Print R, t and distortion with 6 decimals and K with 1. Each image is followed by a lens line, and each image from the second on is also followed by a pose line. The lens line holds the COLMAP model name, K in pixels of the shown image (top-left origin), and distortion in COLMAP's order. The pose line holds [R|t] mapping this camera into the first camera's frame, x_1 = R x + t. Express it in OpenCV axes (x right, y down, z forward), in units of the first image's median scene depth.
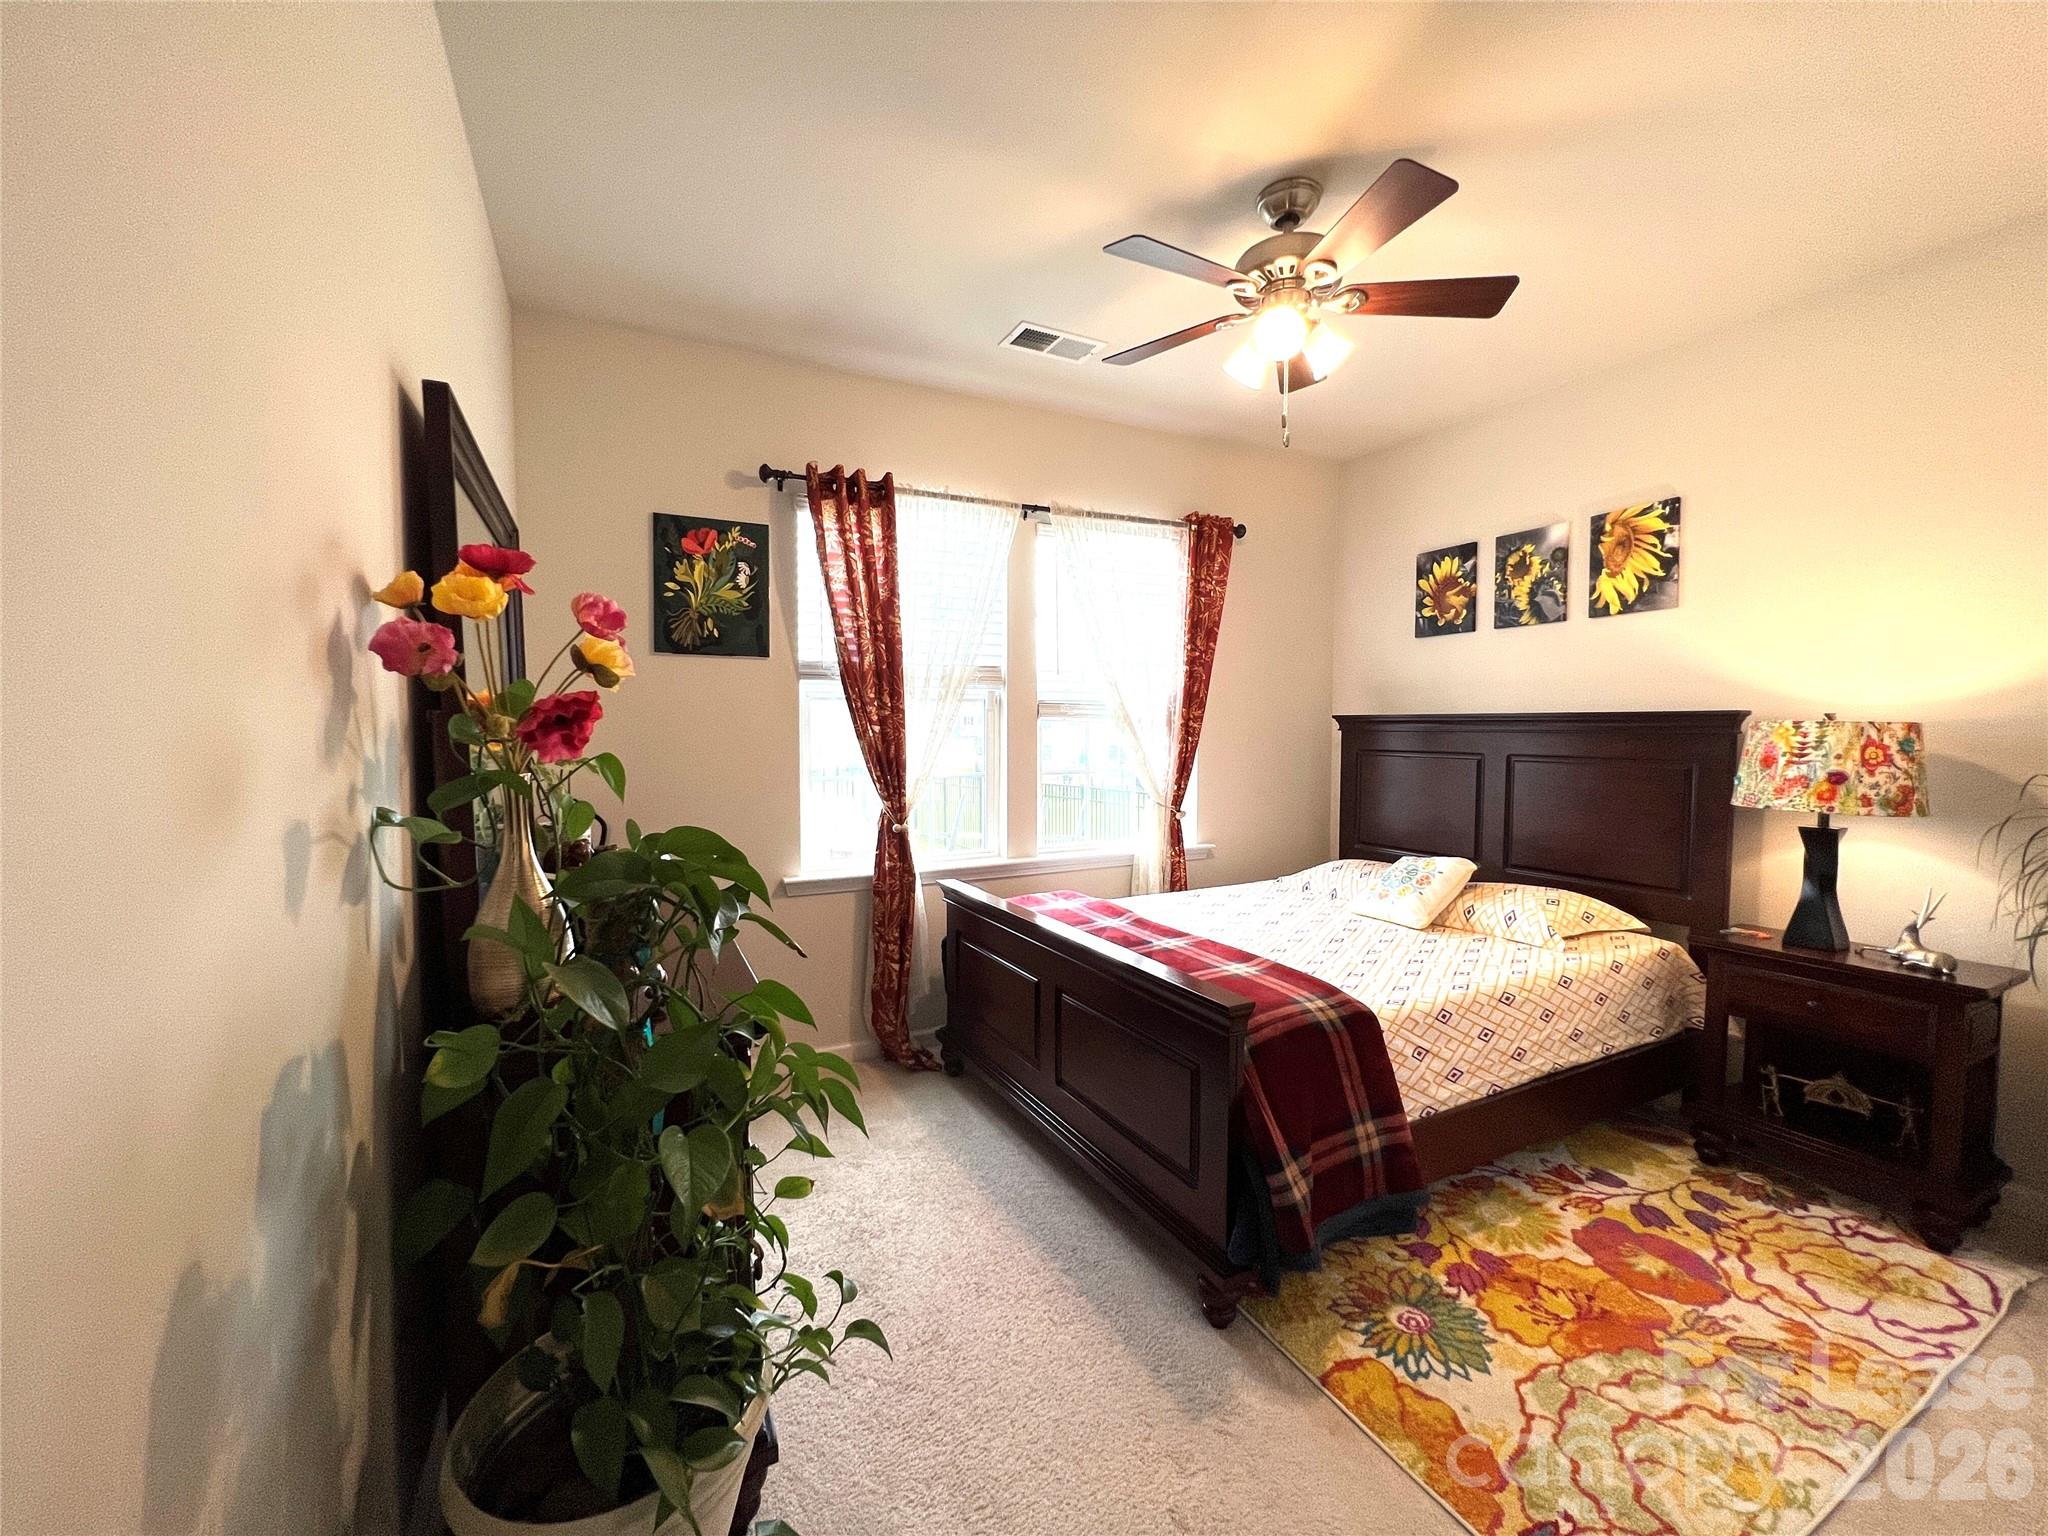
lens RADIAL K [[816.6, 0, 1017.8], [0, 816.6, 766.0], [0, 0, 1]] dist [-0.002532, 0.000664]
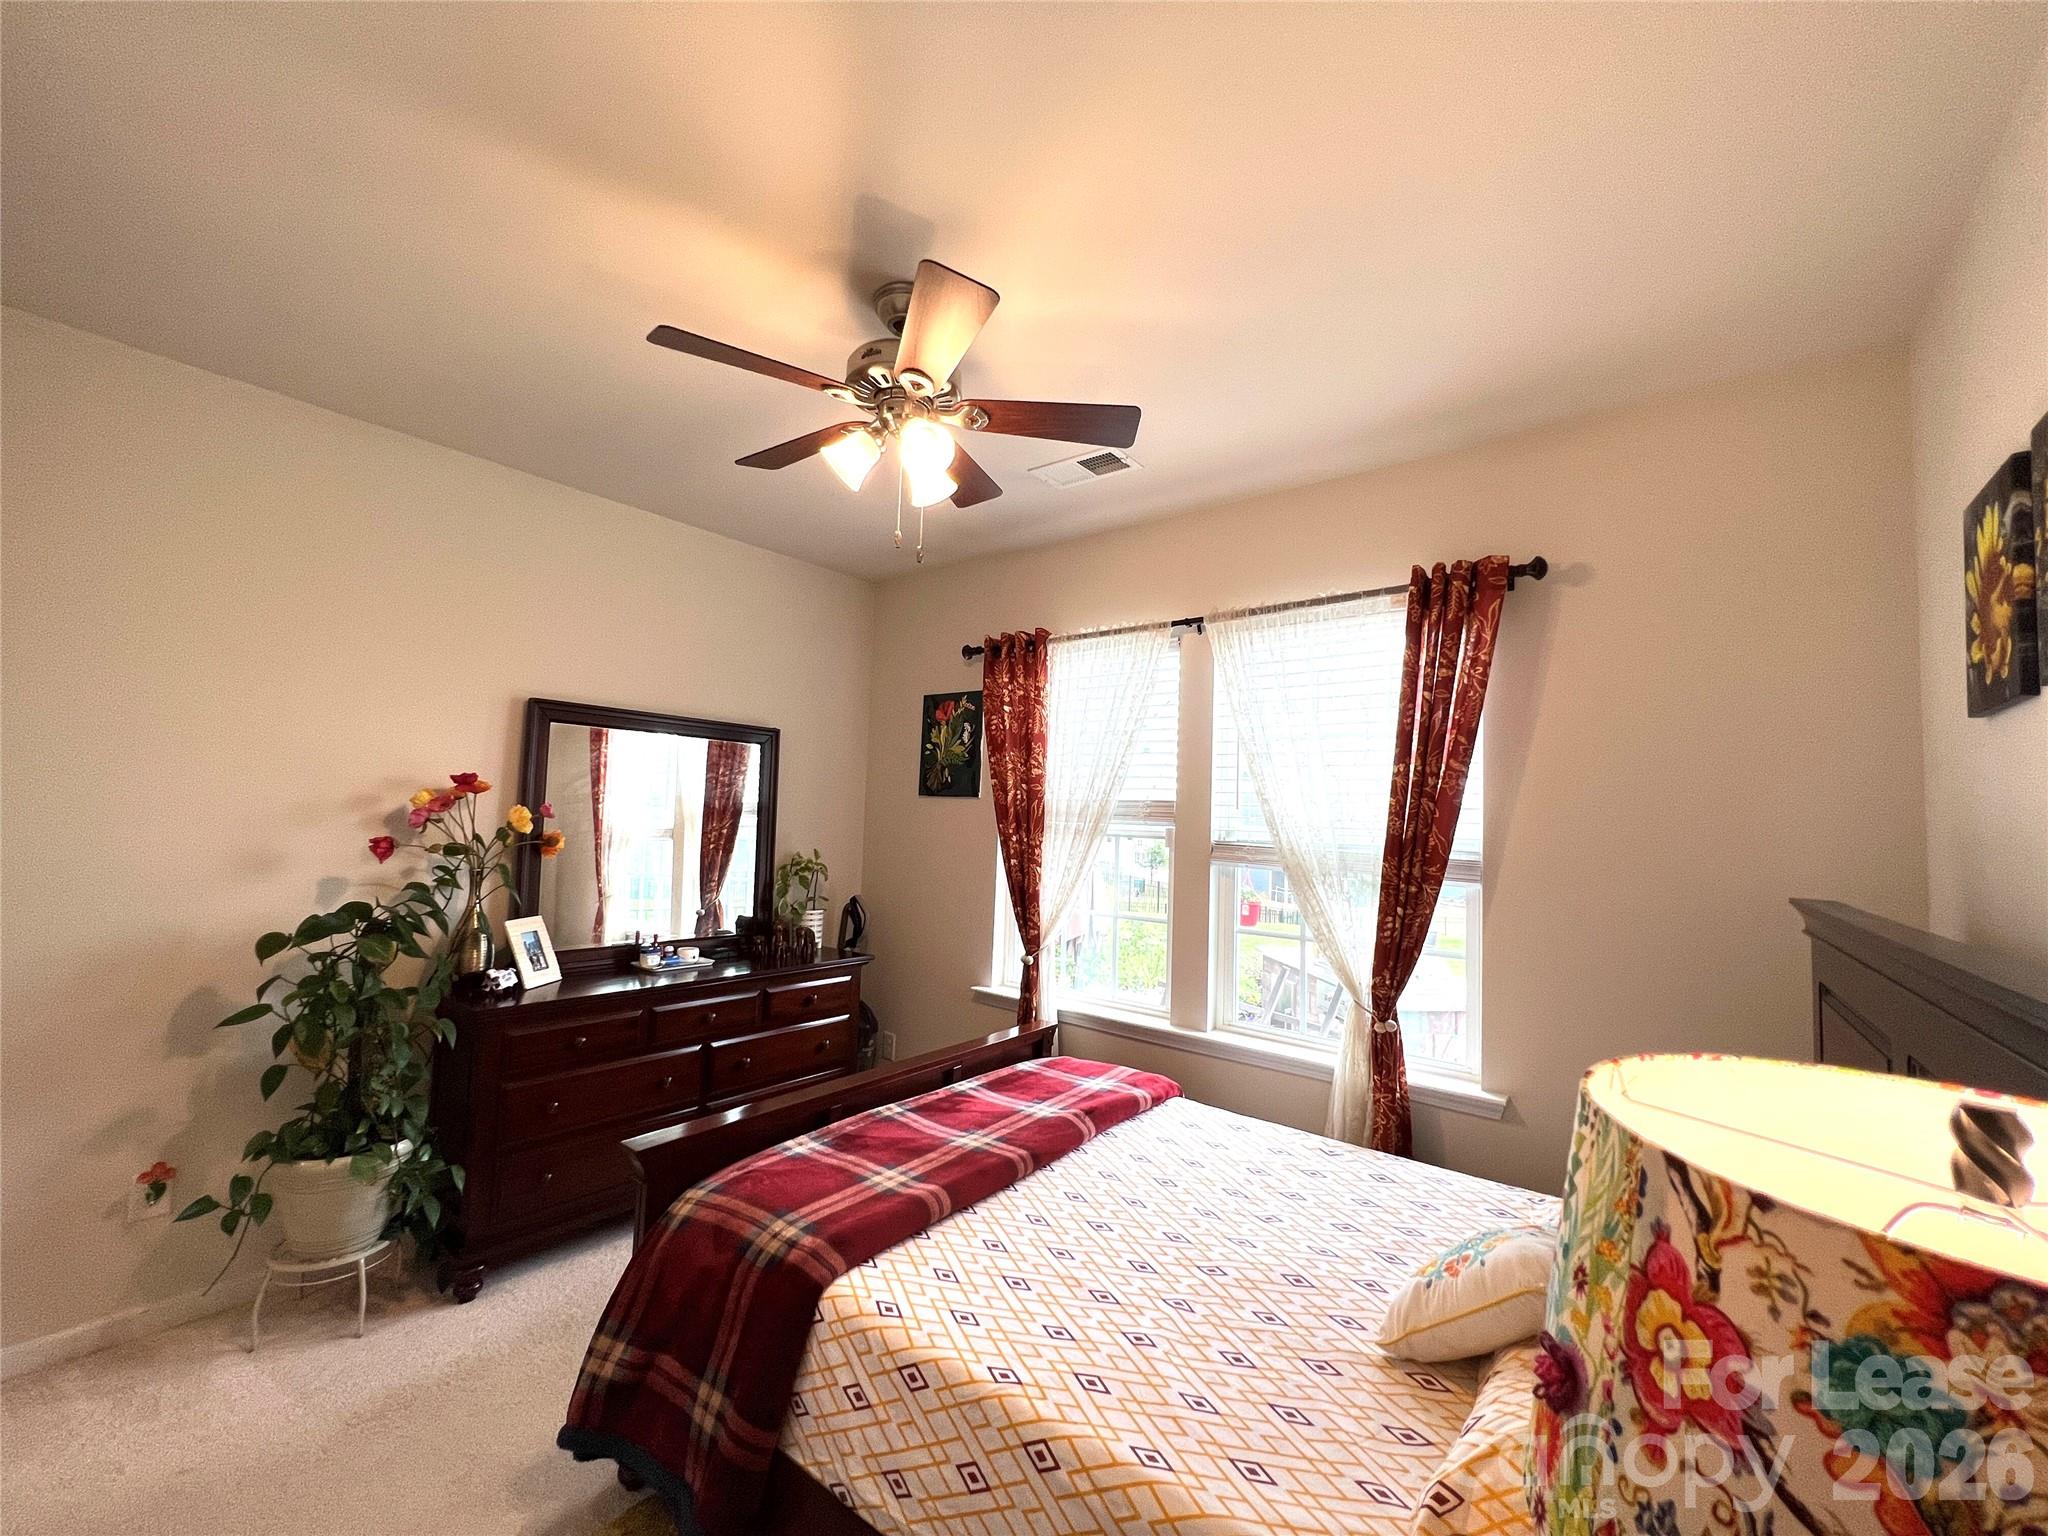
lens RADIAL K [[816.6, 0, 1017.8], [0, 816.6, 766.0], [0, 0, 1]] dist [-0.002532, 0.000664]
pose [[0.420394, -0.041738, -0.906381, 0.786794], [-0.080593, 0.993275, -0.083119, -0.079658], [0.903756, 0.107991, 0.414203, 0.522863]]
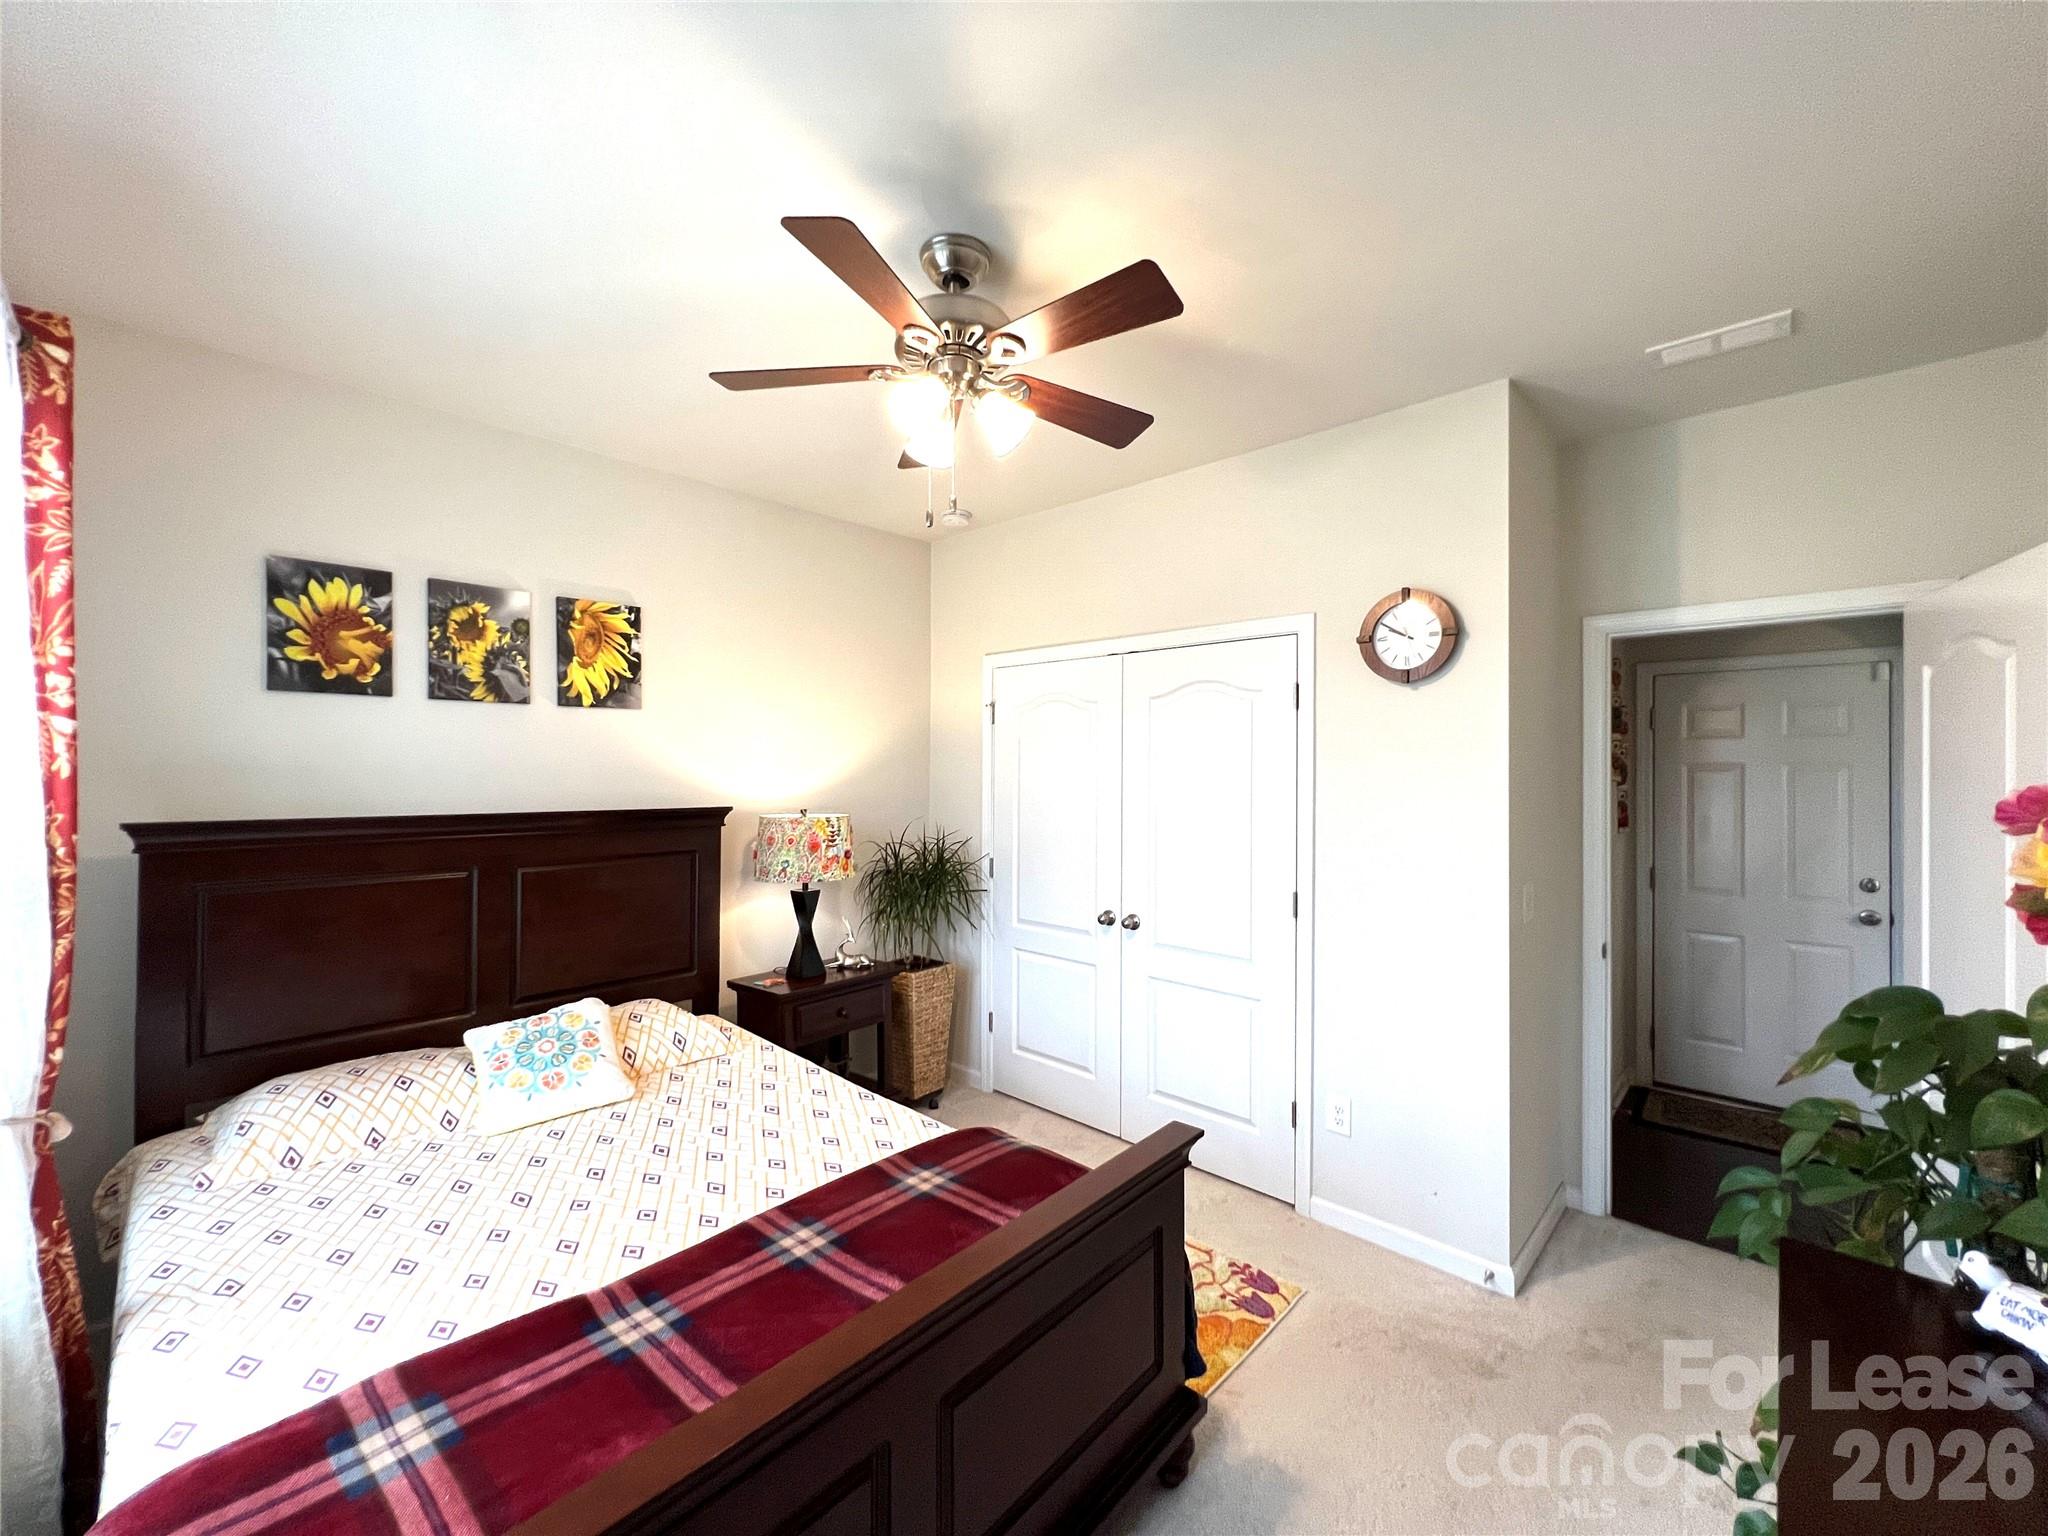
lens RADIAL K [[816.6, 0, 1017.8], [0, 816.6, 766.0], [0, 0, 1]] dist [-0.002532, 0.000664]
pose [[-0.348039, 0.006443, 0.937458, -0.339643], [0.041599, 0.999098, 0.008577, -0.099869], [-0.936557, 0.041983, -0.347993, 0.836977]]
